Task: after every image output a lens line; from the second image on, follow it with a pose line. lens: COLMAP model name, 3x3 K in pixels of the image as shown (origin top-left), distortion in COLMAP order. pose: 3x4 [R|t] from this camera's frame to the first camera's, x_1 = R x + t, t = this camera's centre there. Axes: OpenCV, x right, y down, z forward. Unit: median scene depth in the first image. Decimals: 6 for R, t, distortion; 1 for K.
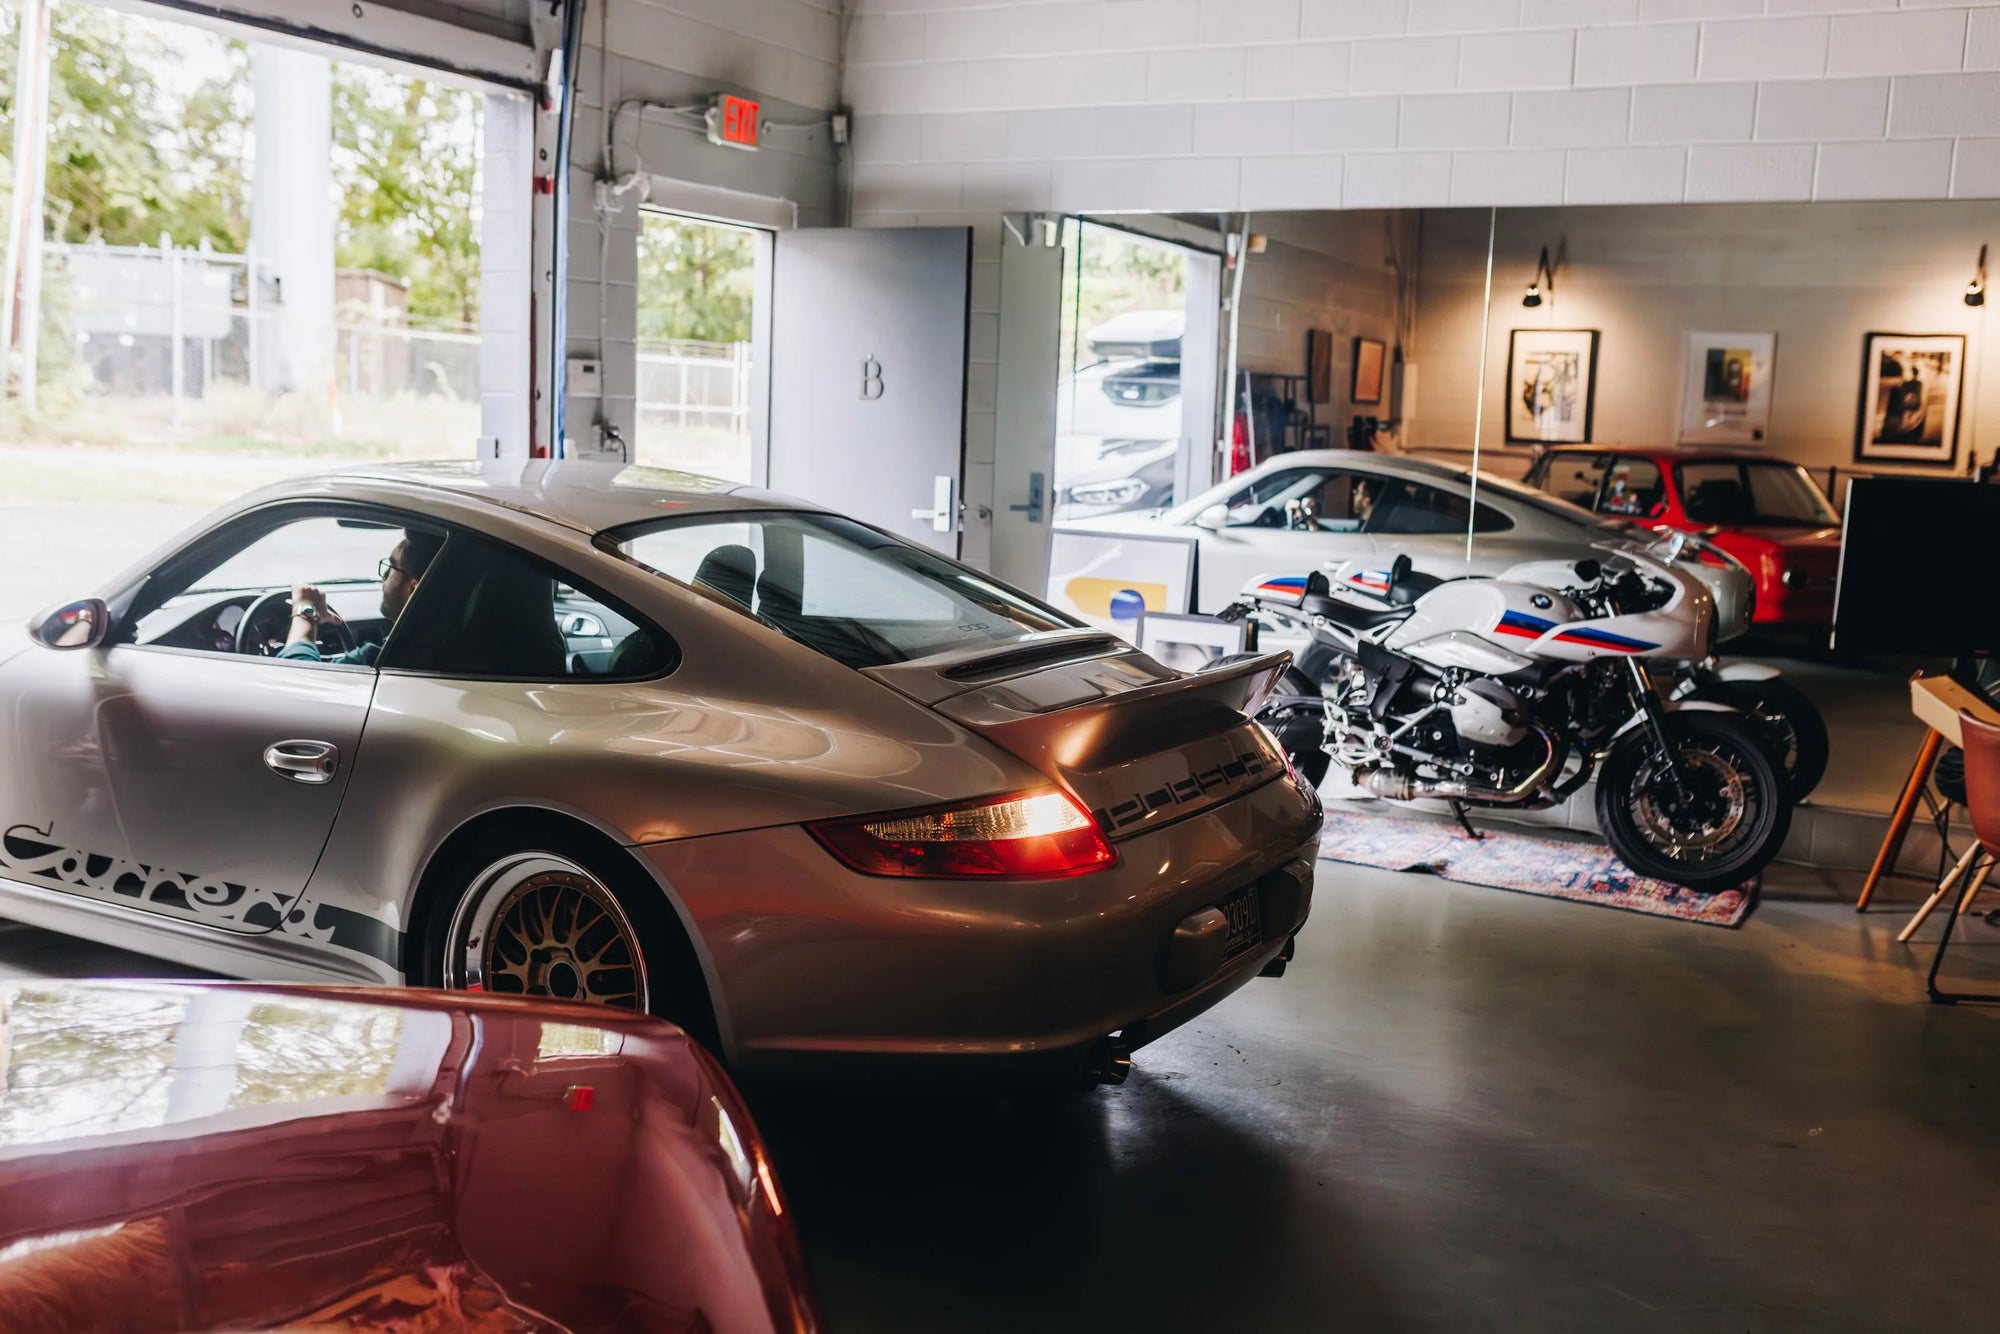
lens RADIAL K [[1980.2, 0, 999.0], [0, 1980.2, 668.2], [0, 0, 1]] dist [-0.027634, 0.000000]
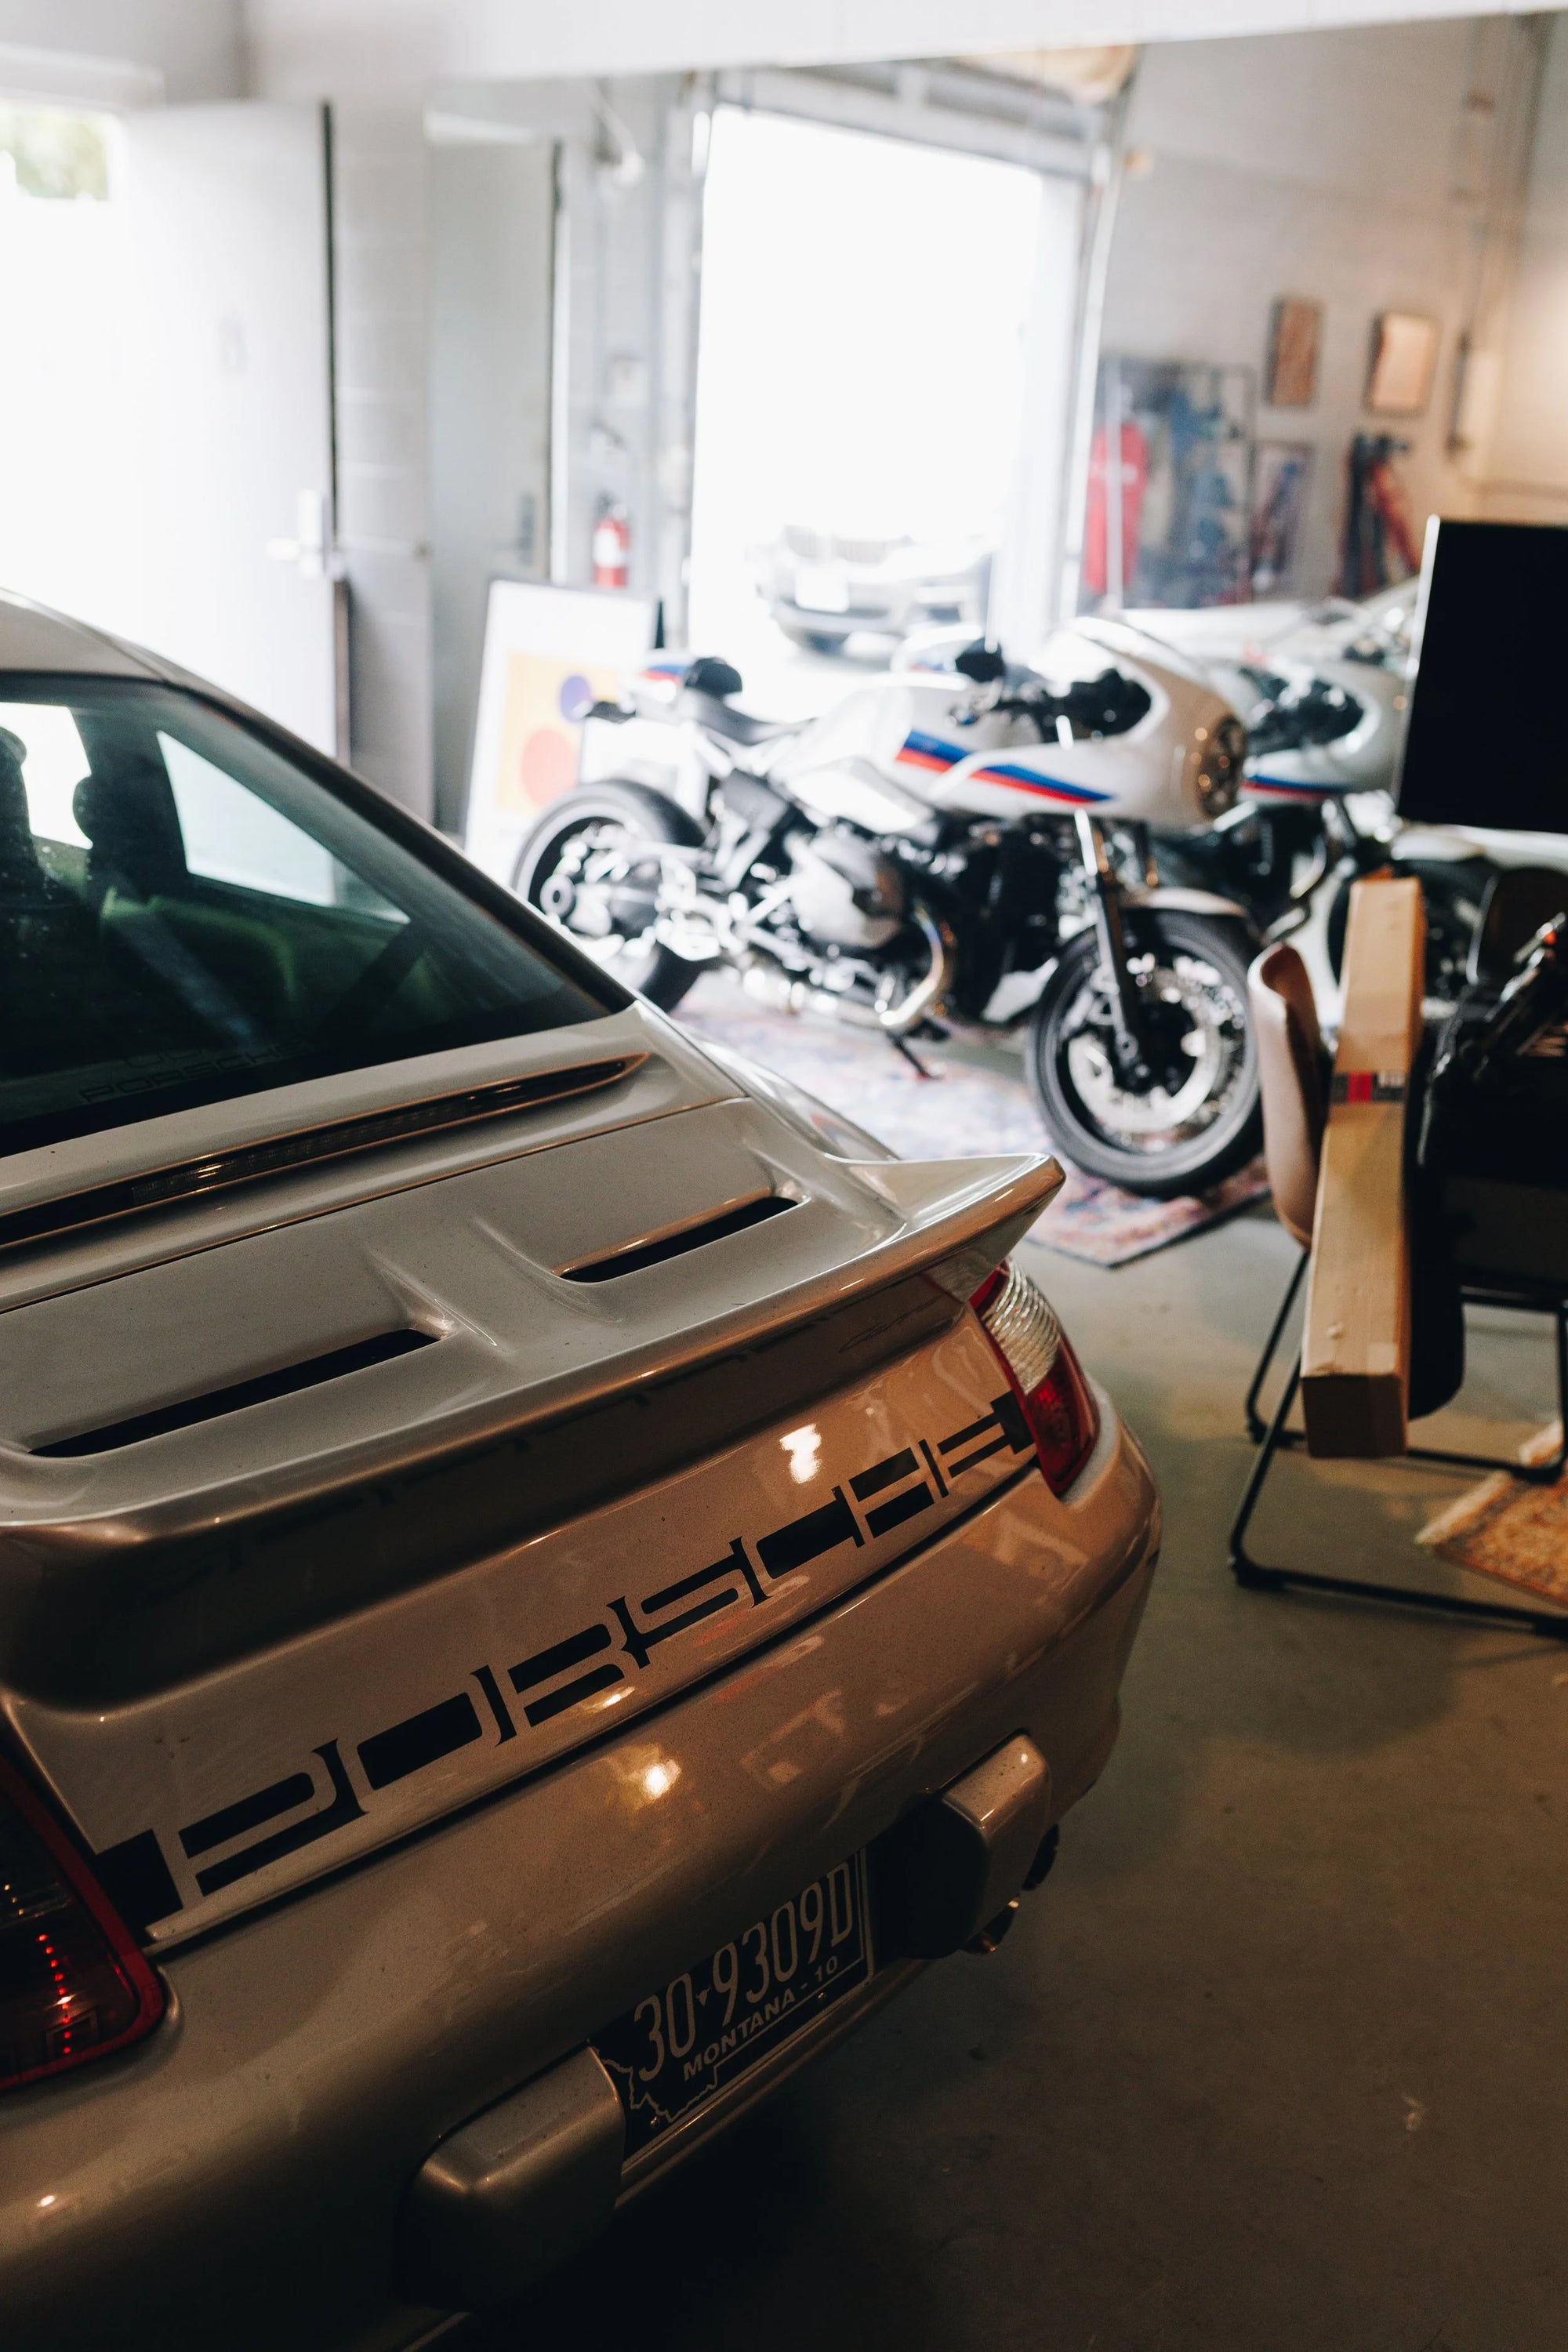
lens RADIAL K [[2328.7, 0, 782.2], [0, 2328.7, 1177.0], [0, 0, 1]] dist [-0.027634, 0.000000]
pose [[0.979678, 0.077405, -0.185038, 0.355187], [-0.042358, 0.981570, 0.186349, -0.024460], [0.196052, -0.174724, 0.964902, 0.254583]]
